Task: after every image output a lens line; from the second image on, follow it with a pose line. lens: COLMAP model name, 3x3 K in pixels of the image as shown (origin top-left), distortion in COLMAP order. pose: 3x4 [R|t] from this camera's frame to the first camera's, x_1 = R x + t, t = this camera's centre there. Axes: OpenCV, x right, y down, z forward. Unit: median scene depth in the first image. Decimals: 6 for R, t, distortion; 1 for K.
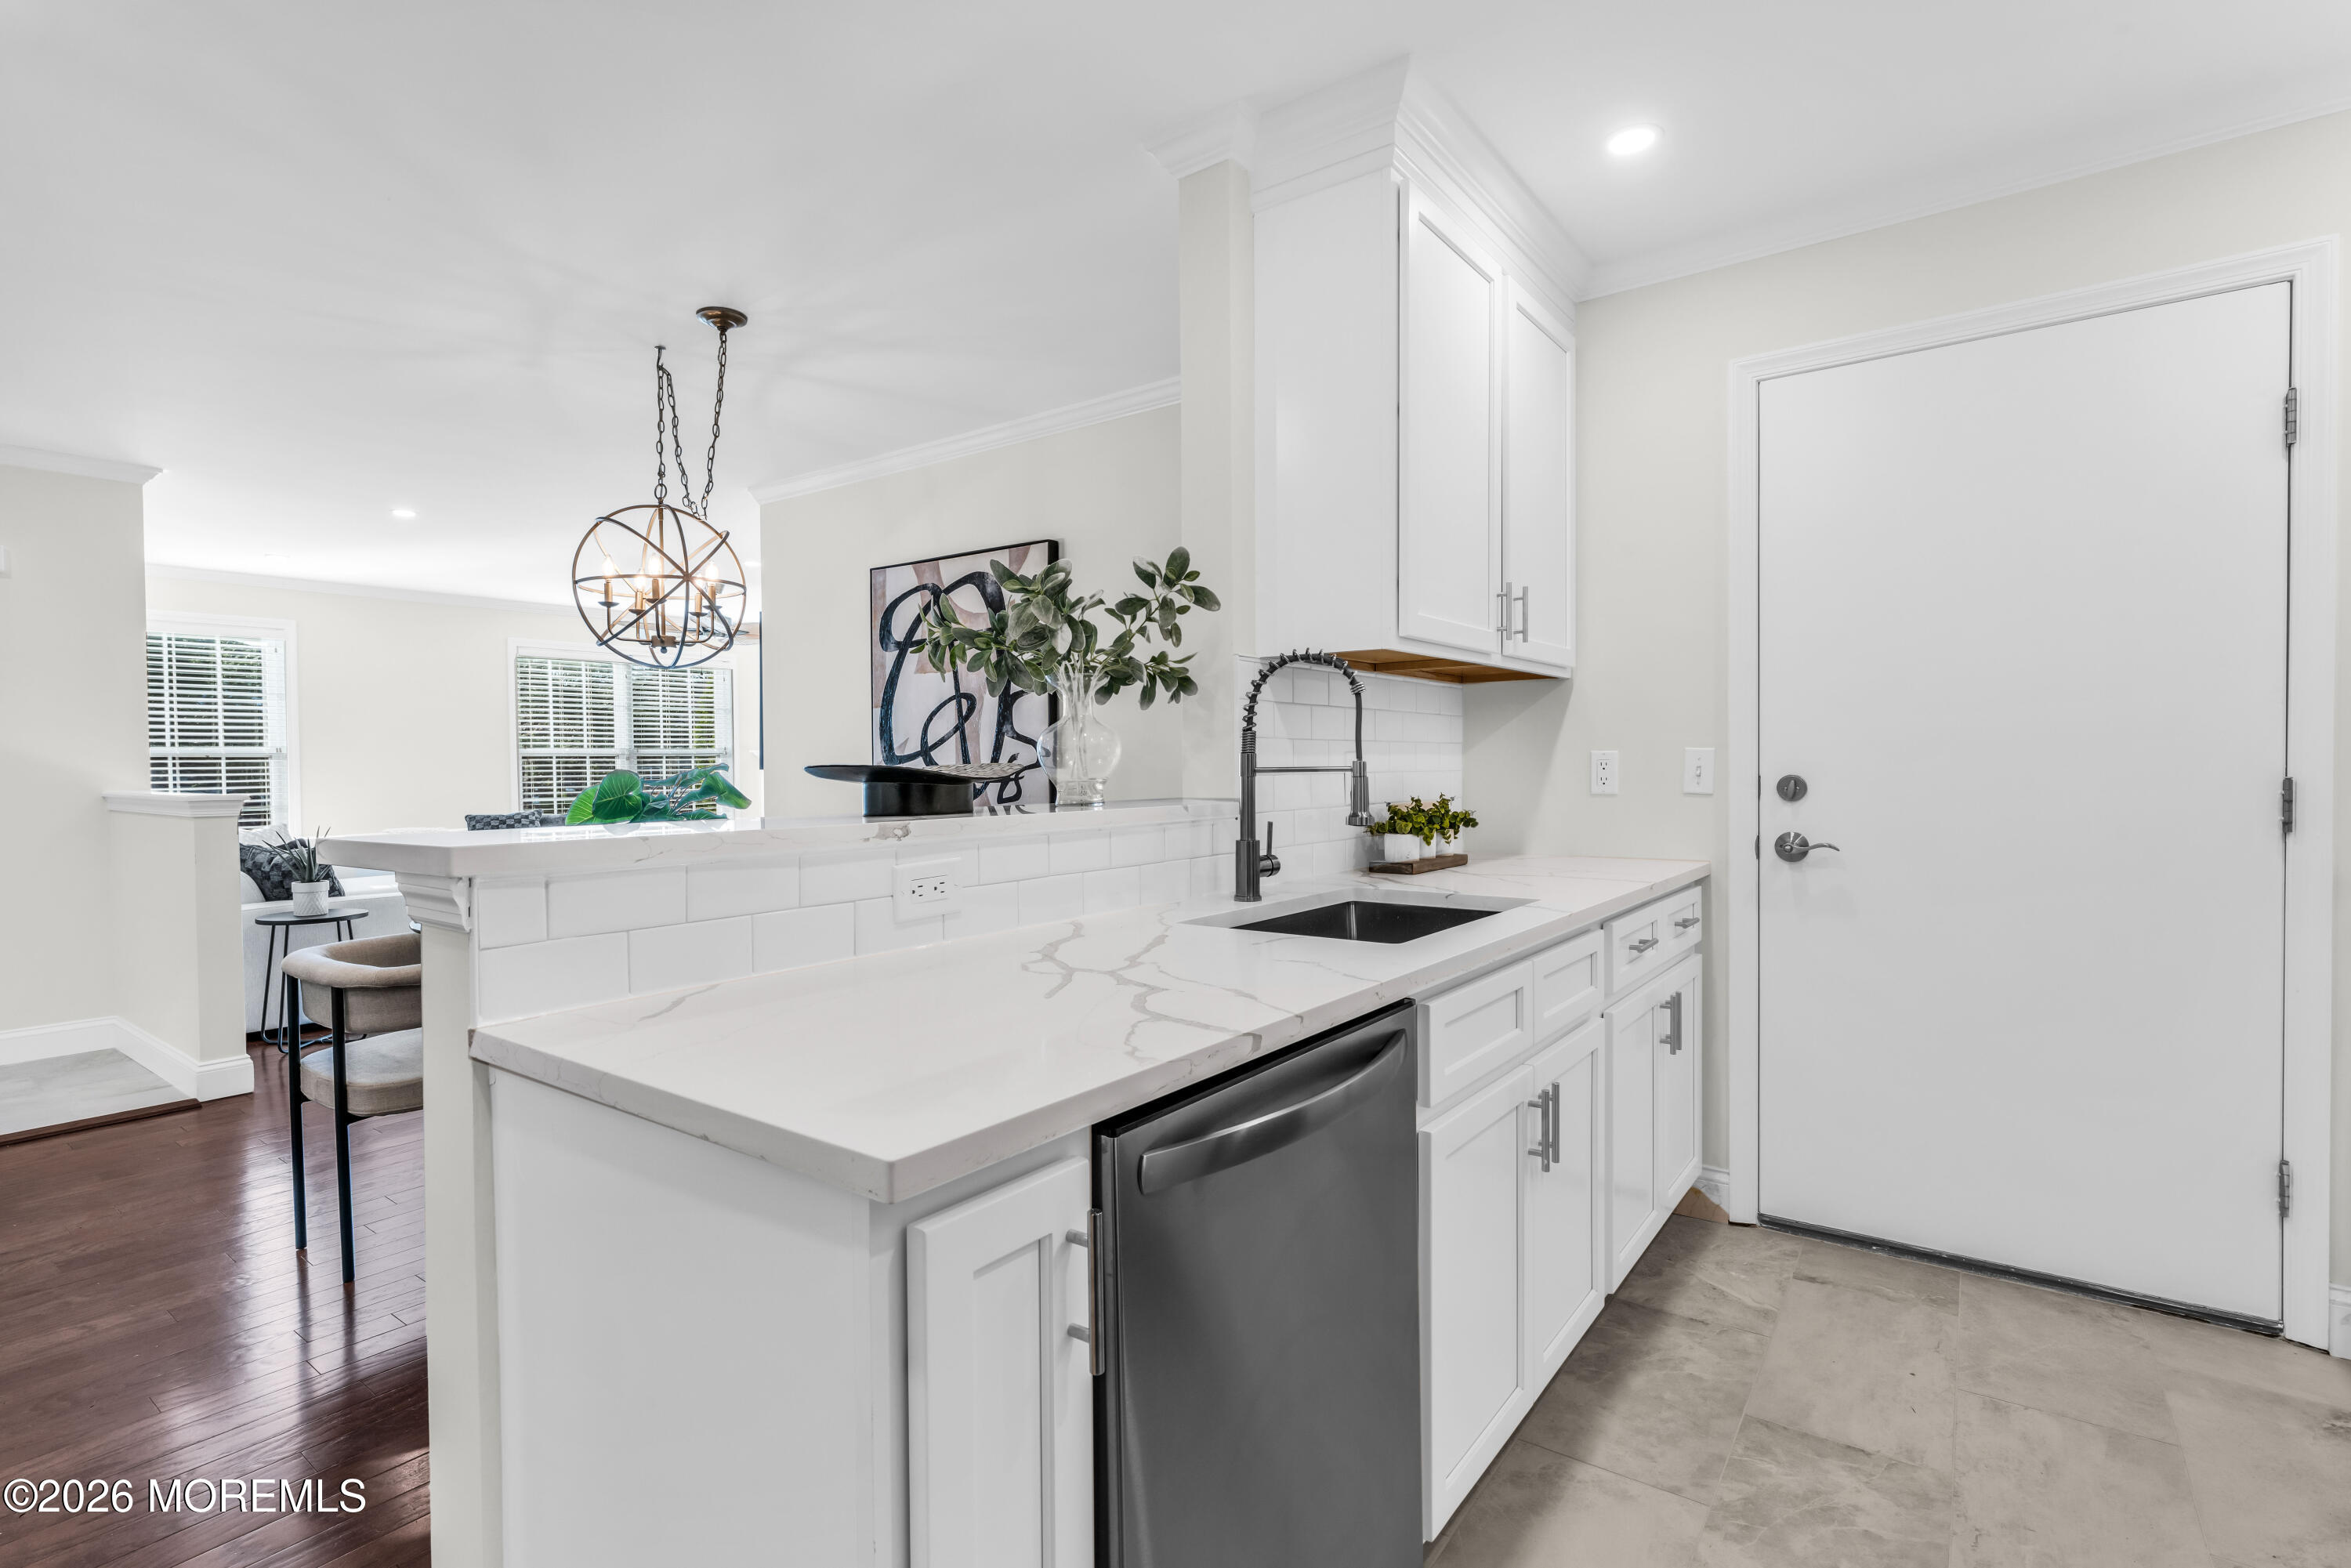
lens RADIAL K [[1117.1, 0, 1175.5], [0, 1117.1, 784.0], [0, 0, 1]] dist [-0.002608, -0.000034]
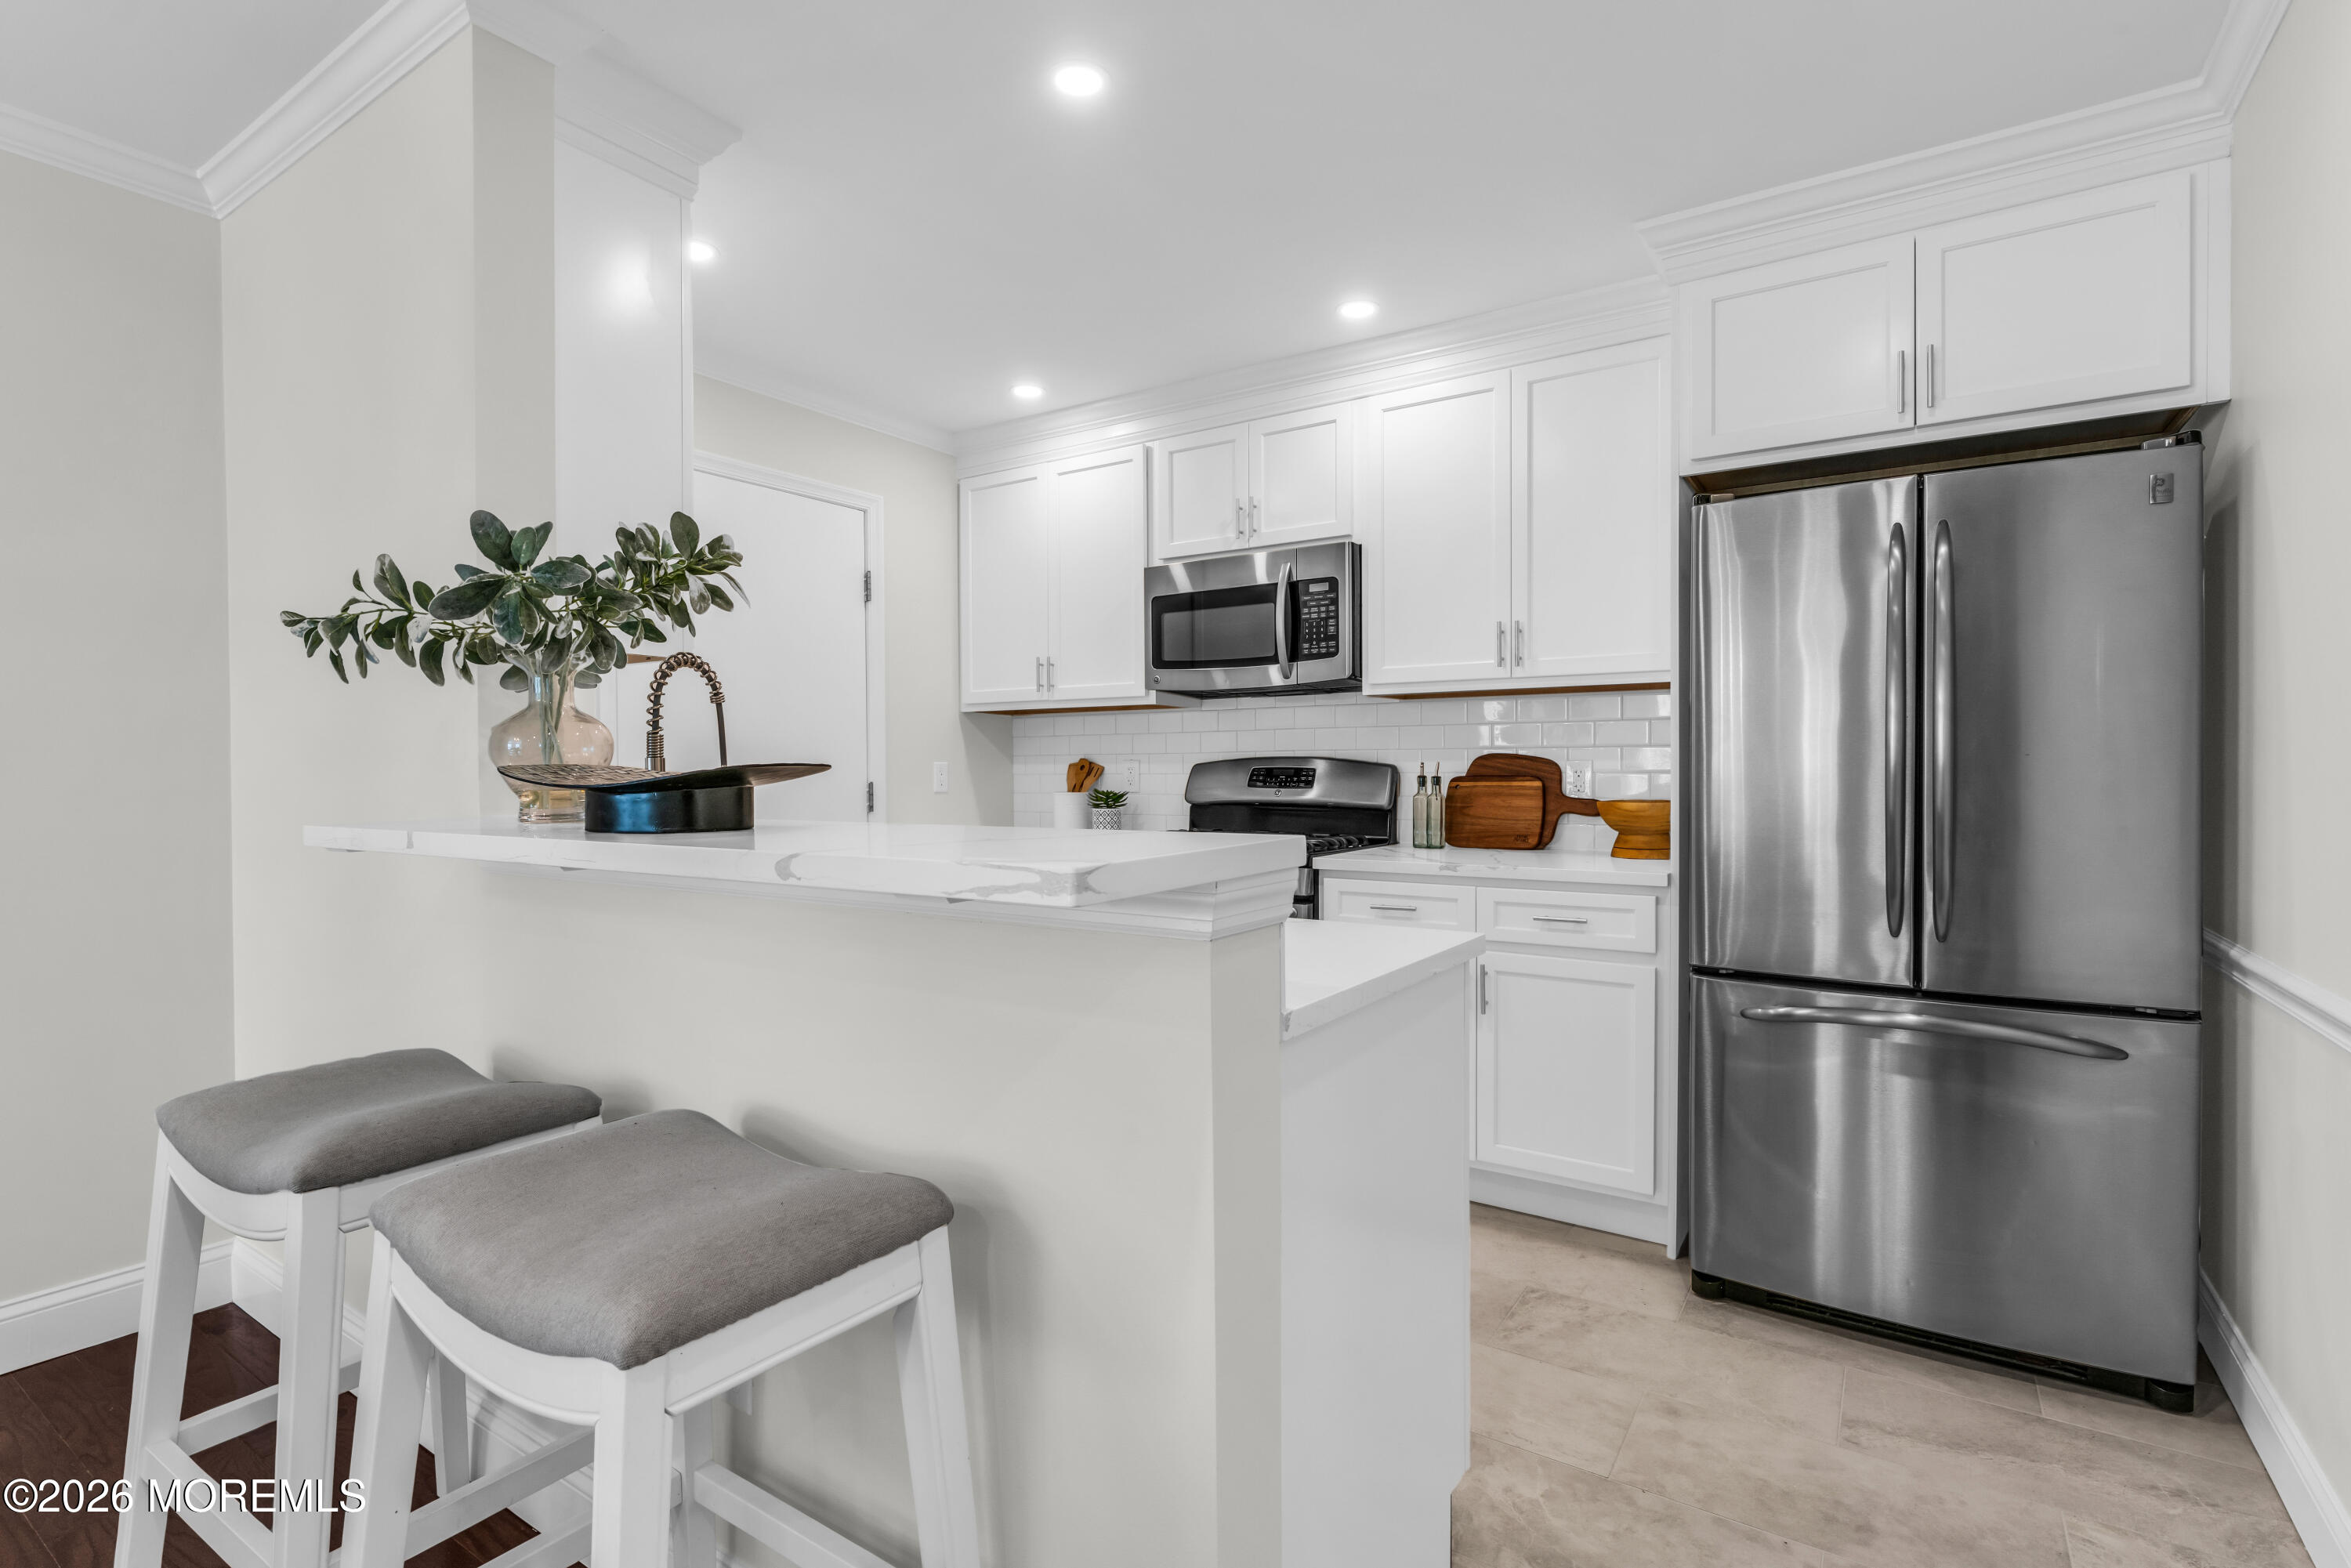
lens RADIAL K [[1117.1, 0, 1175.5], [0, 1117.1, 784.0], [0, 0, 1]] dist [-0.002608, -0.000034]
pose [[-0.050933, -0.004903, 0.998690, -0.450276], [0.024130, 0.999690, 0.006138, -0.000798], [-0.998411, 0.024411, -0.050799, 0.305938]]
